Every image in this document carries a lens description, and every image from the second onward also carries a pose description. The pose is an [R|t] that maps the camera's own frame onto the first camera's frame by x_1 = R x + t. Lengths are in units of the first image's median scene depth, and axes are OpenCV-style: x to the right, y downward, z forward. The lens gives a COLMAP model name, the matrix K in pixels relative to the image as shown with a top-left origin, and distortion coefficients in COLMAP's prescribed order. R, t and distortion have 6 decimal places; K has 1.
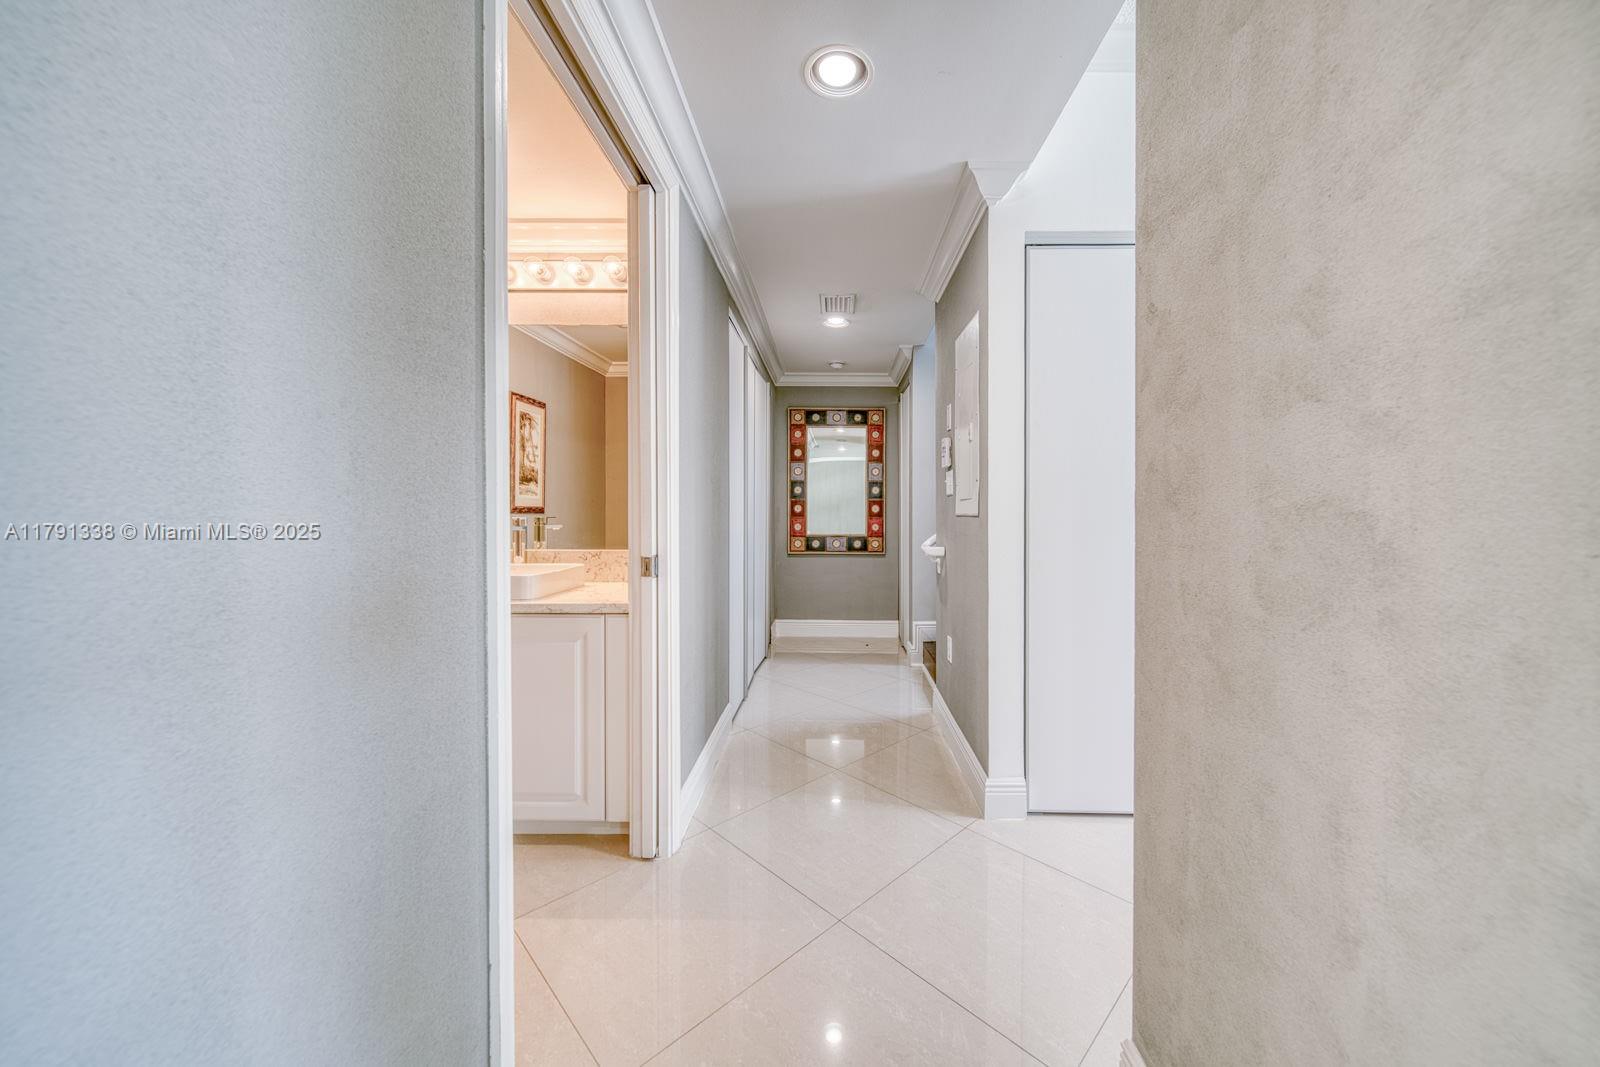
lens RADIAL K [[576.3, 0, 844.1], [0, 576.3, 526.3], [0, 0, 1]] dist [-0.000013, 0.000002]
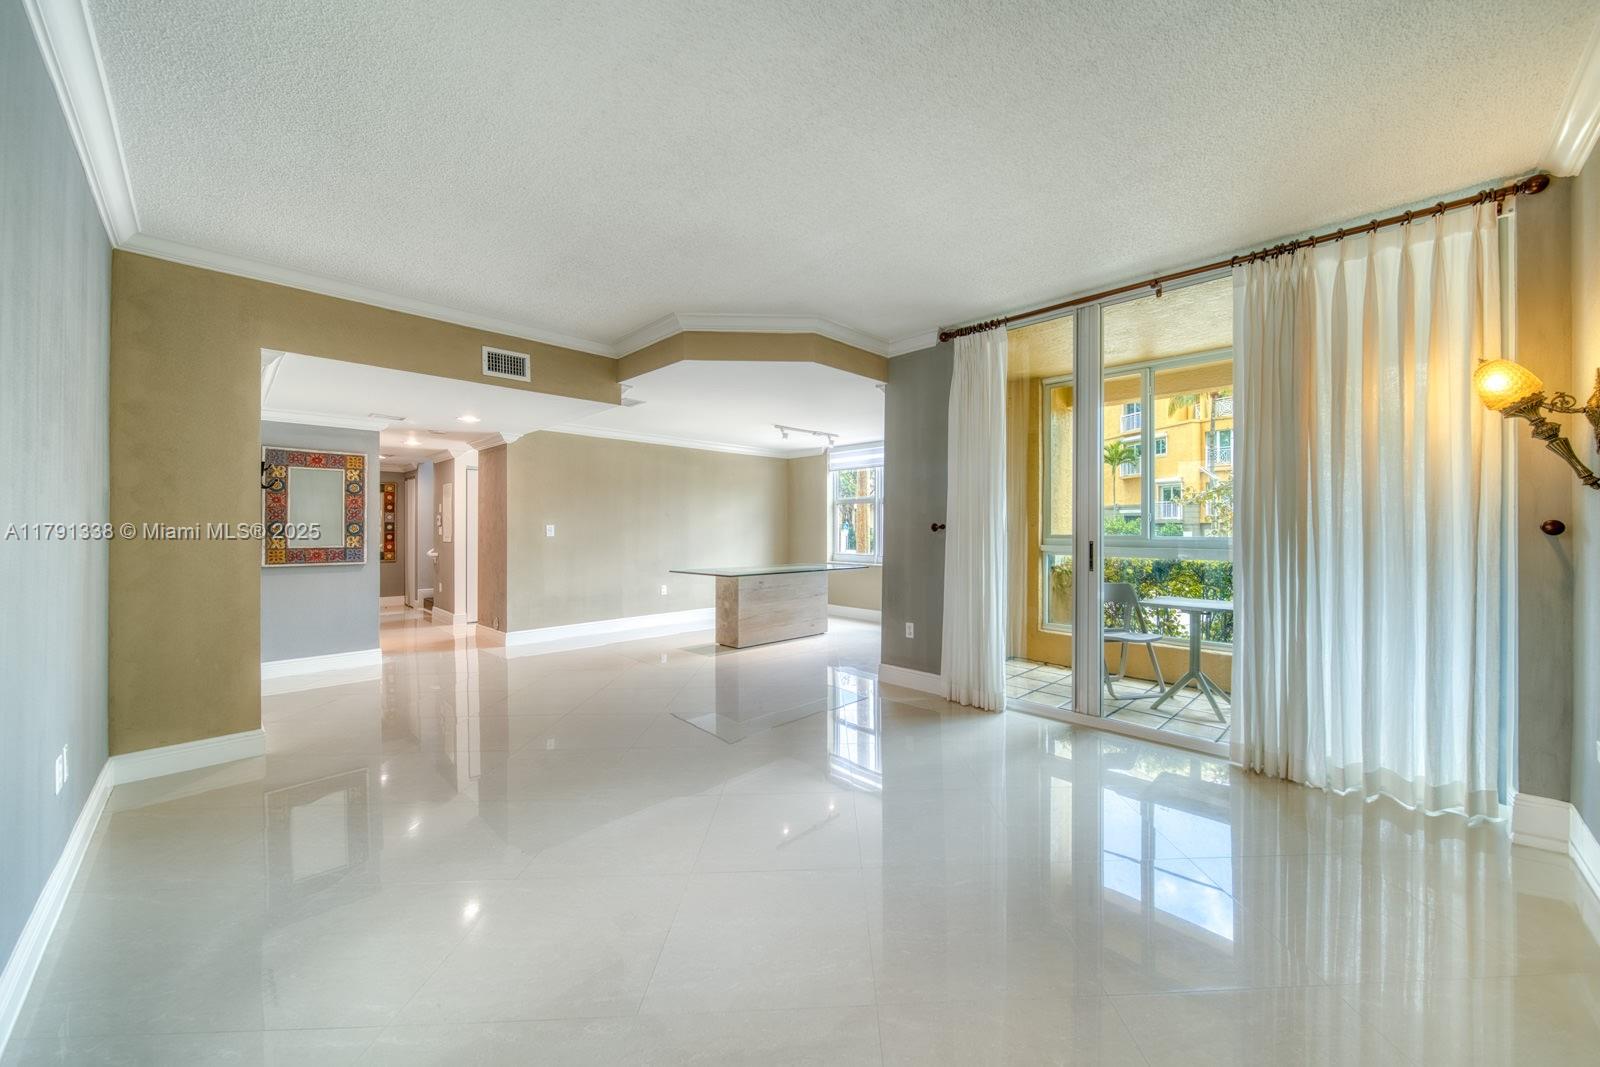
lens RADIAL K [[576.3, 0, 844.1], [0, 576.3, 526.3], [0, 0, 1]] dist [-0.000013, 0.000002]
pose [[0.687185, 0.006811, 0.726450, -0.291459], [0.014674, 0.999622, -0.023253, 0.000161], [-0.726334, 0.026639, 0.686826, -1.364544]]
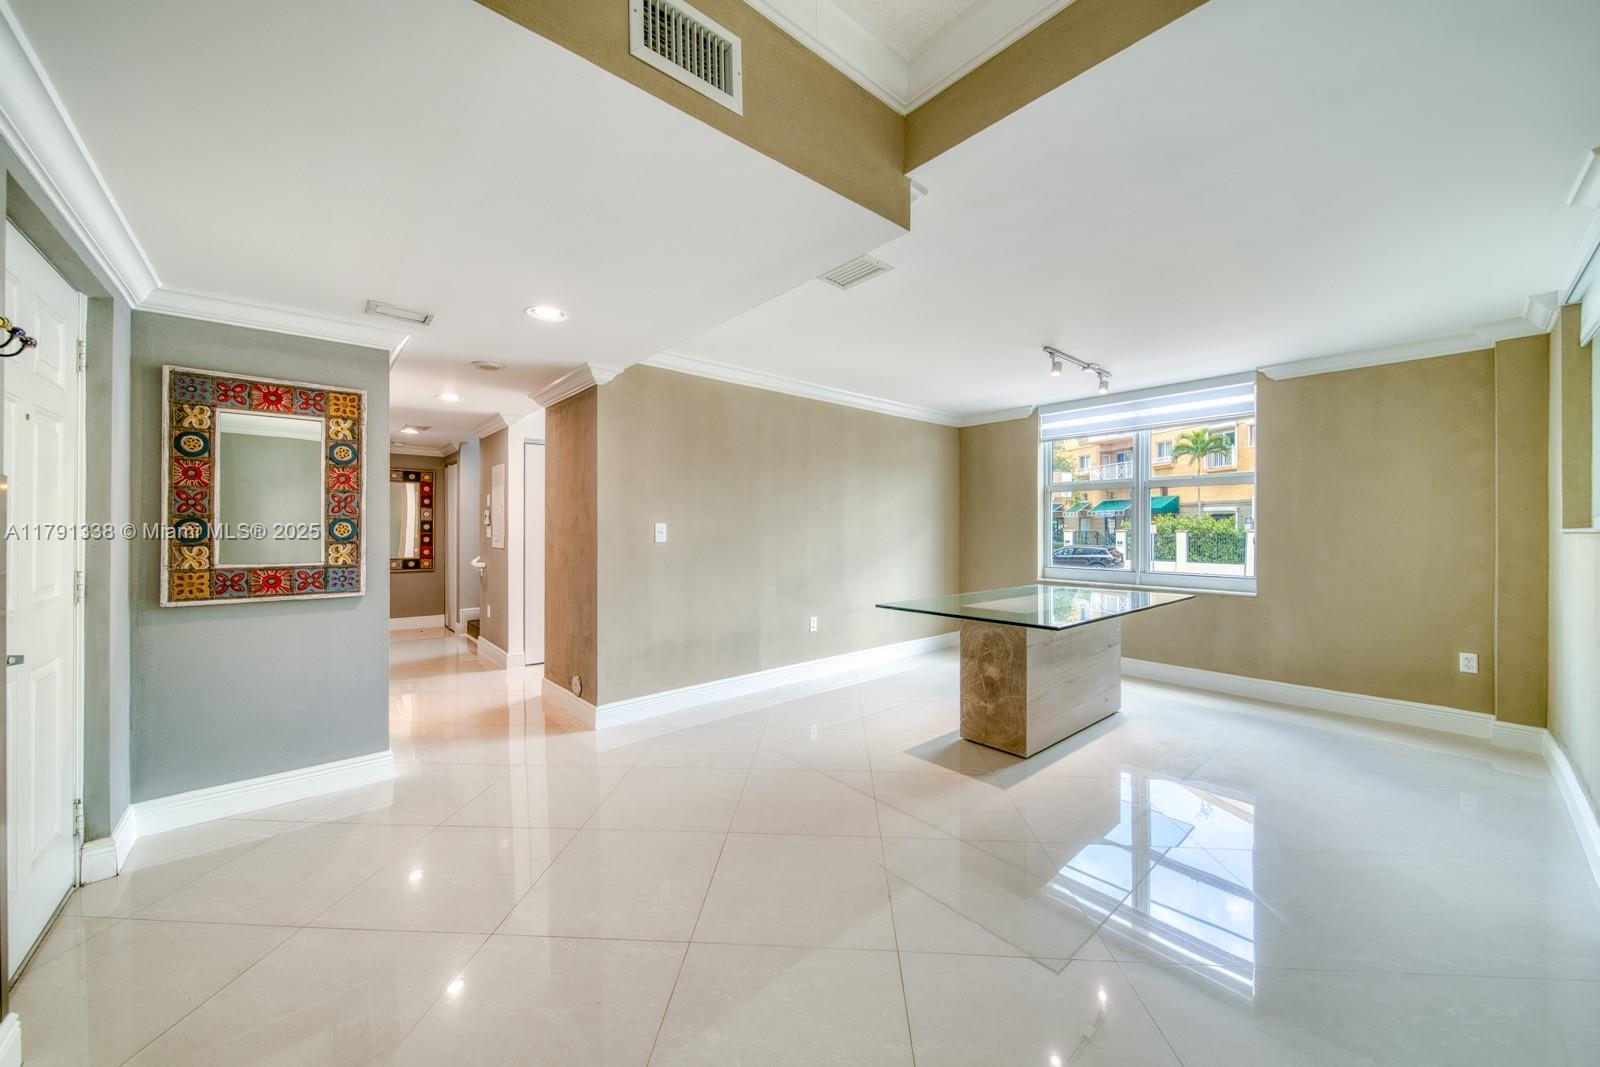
lens RADIAL K [[565.3, 0, 795.3], [0, 565.3, 525.7], [0, 0, 1]] dist [-0.000073, -0.000042]
pose [[0.760682, 0.006561, 0.649092, -0.165171], [0.012630, 0.999610, -0.024906, -0.017662], [-0.649002, 0.027143, 0.760303, -0.701052]]
